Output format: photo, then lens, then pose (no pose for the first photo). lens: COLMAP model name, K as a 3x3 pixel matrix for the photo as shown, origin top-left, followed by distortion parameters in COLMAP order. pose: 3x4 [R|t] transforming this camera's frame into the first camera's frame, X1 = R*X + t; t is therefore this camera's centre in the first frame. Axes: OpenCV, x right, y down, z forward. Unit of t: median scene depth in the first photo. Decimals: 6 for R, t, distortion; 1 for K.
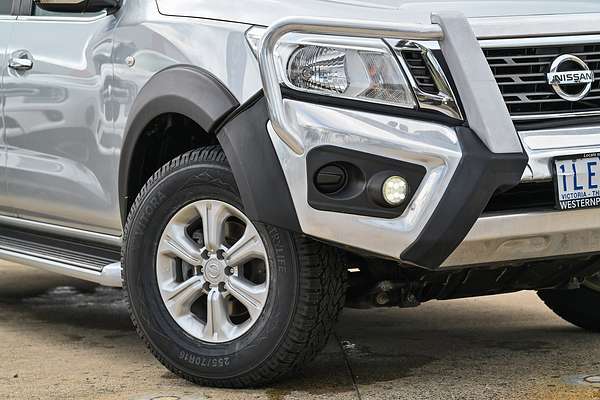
lens RADIAL K [[2055.0, 0, 299.9], [0, 2055.0, 187.7], [0, 0, 1]] dist [0.102260, 0.161898]
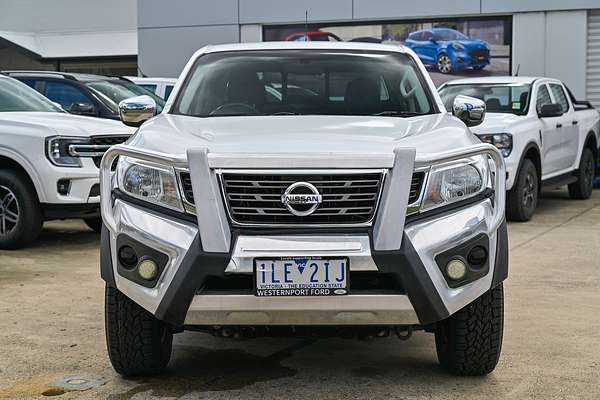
lens RADIAL K [[986.1, 0, 300.0], [0, 986.1, 200.0], [0, 0, 1]] dist [0.005953, -0.009050]
pose [[0.876630, 0.082038, -0.474120, 0.449385], [-0.069670, 0.996616, 0.043631, -0.082417], [0.476095, -0.005216, 0.879378, 0.422071]]
